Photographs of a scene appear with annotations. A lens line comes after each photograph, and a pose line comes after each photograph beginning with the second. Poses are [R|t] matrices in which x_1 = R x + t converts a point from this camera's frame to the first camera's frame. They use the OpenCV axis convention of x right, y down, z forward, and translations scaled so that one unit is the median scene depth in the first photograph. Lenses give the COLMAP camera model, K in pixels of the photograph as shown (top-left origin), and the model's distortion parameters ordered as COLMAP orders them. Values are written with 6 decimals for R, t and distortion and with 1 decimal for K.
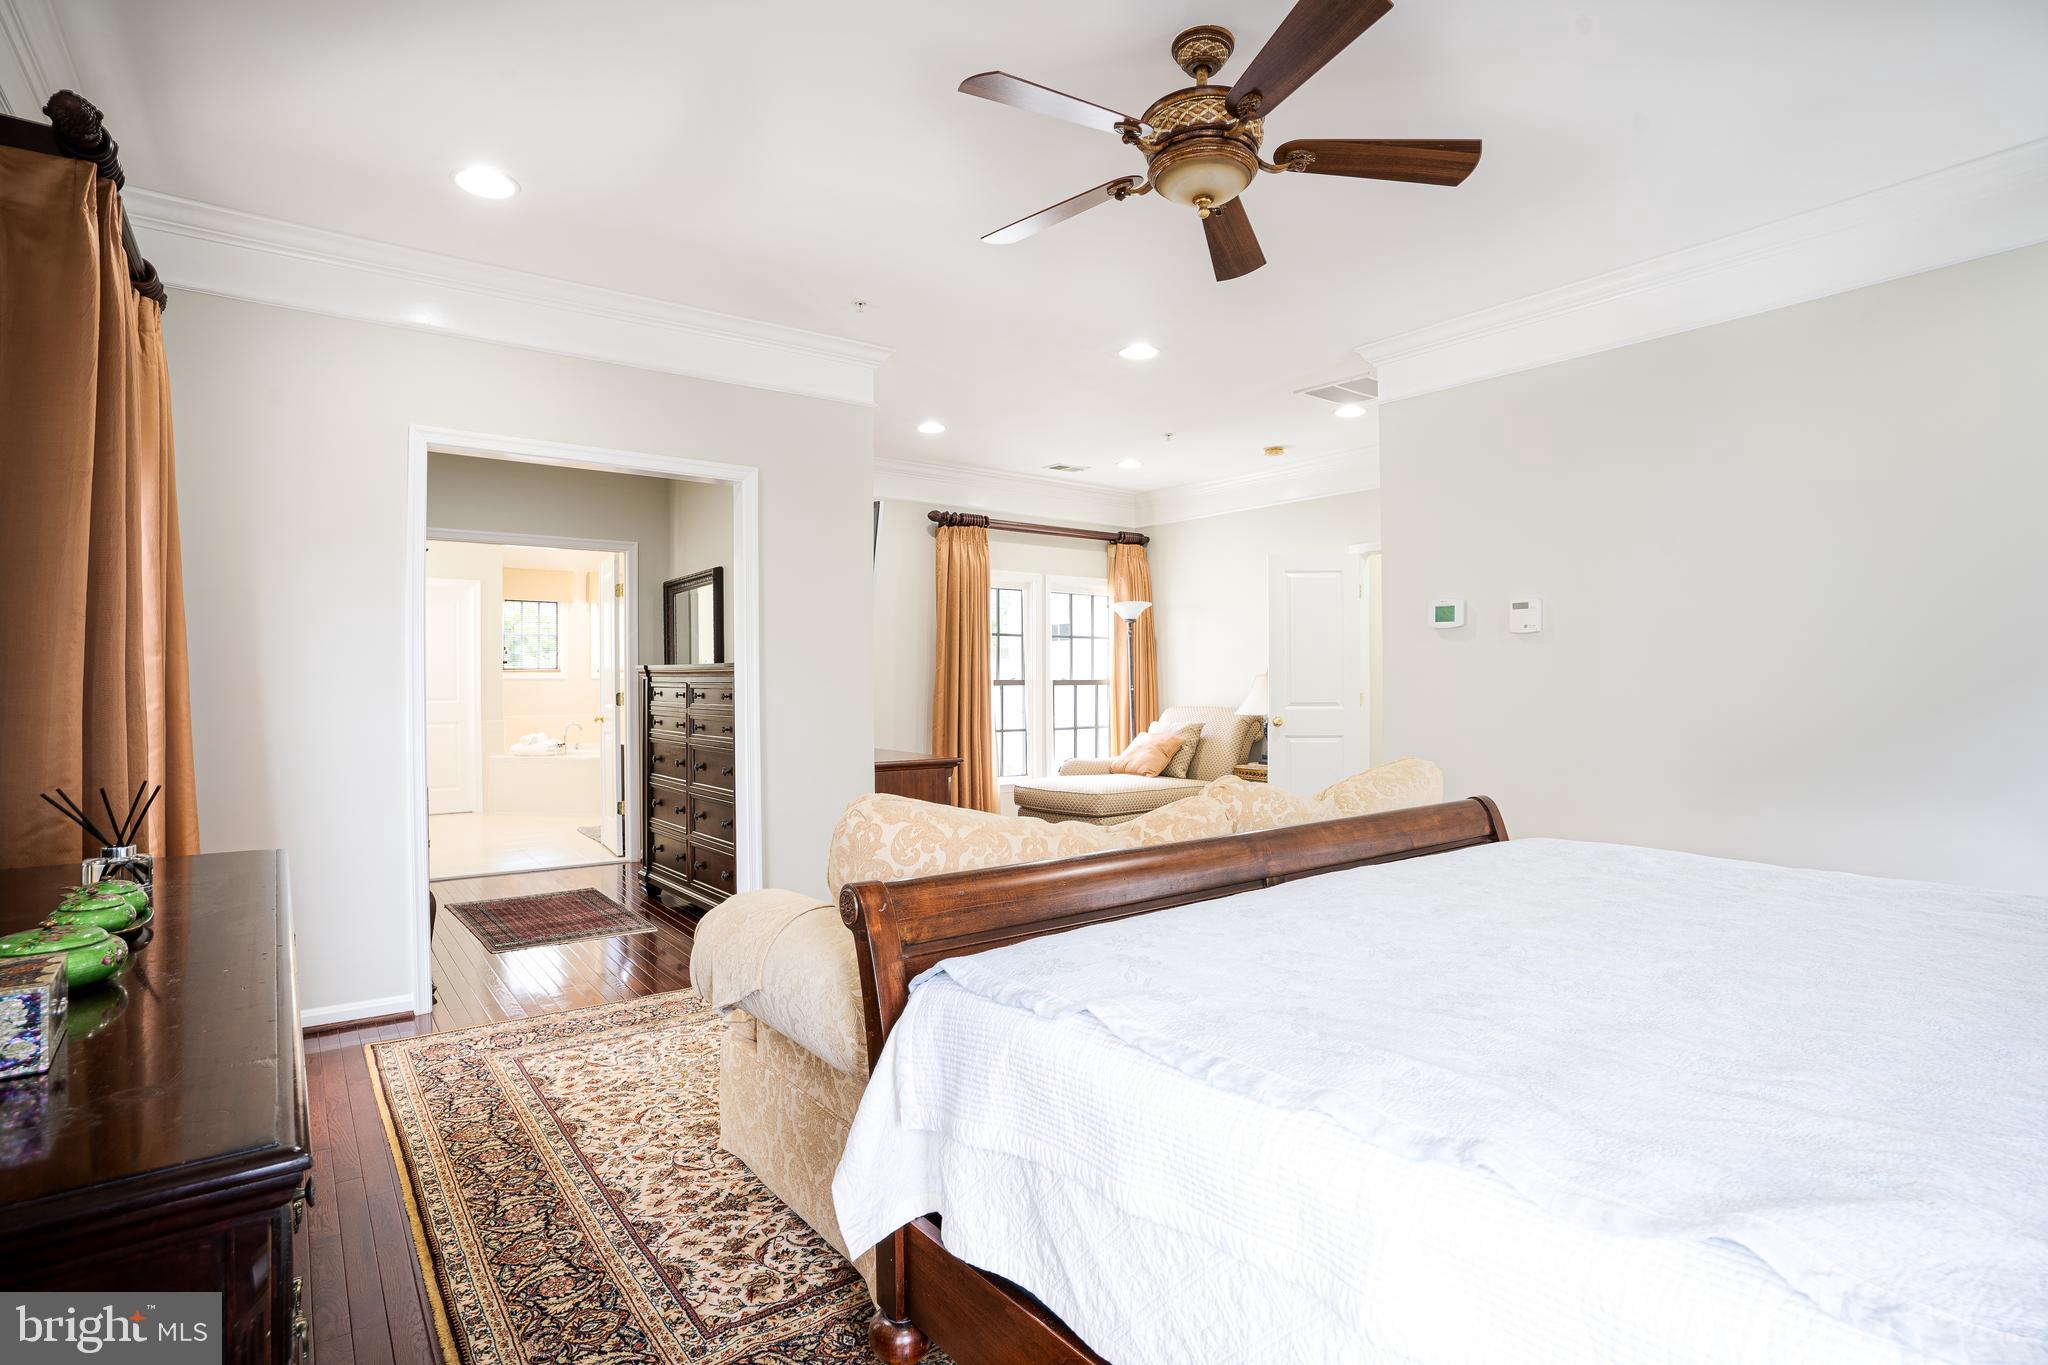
lens RADIAL K [[1003.7, 0, 1021.5], [0, 1003.7, 683.8], [0, 0, 1]] dist [-0.077923, 0.032958]
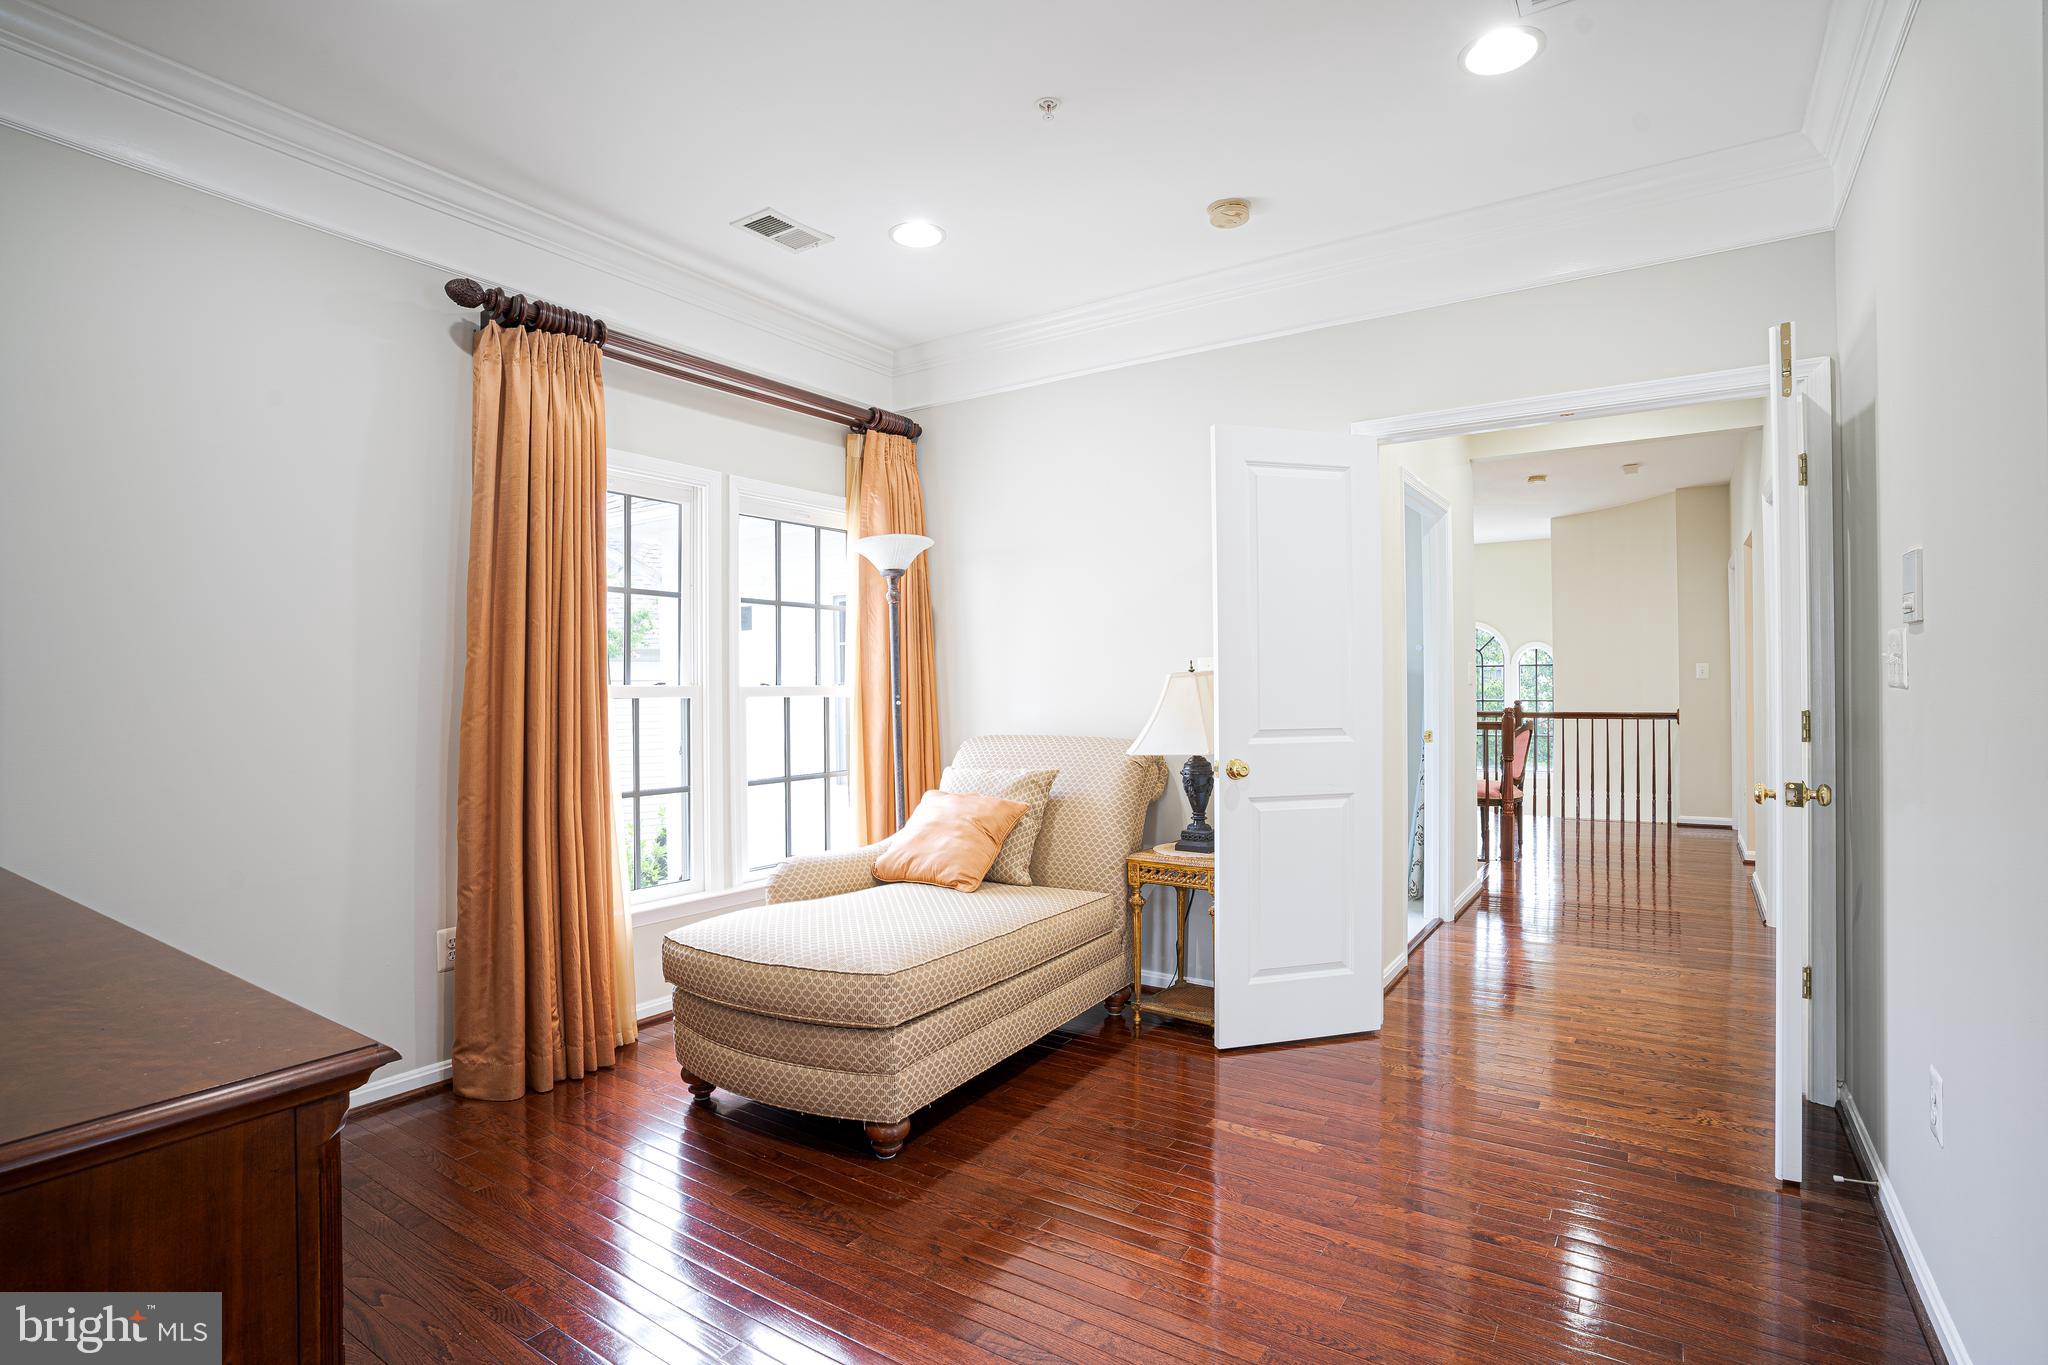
lens RADIAL K [[1003.7, 0, 1021.5], [0, 1003.7, 683.8], [0, 0, 1]] dist [-0.077923, 0.032958]
pose [[0.945631, -0.002089, 0.325234, 0.000424], [0.004771, 0.999961, -0.007448, -0.000514], [-0.325206, 0.008595, 0.945604, 0.508207]]
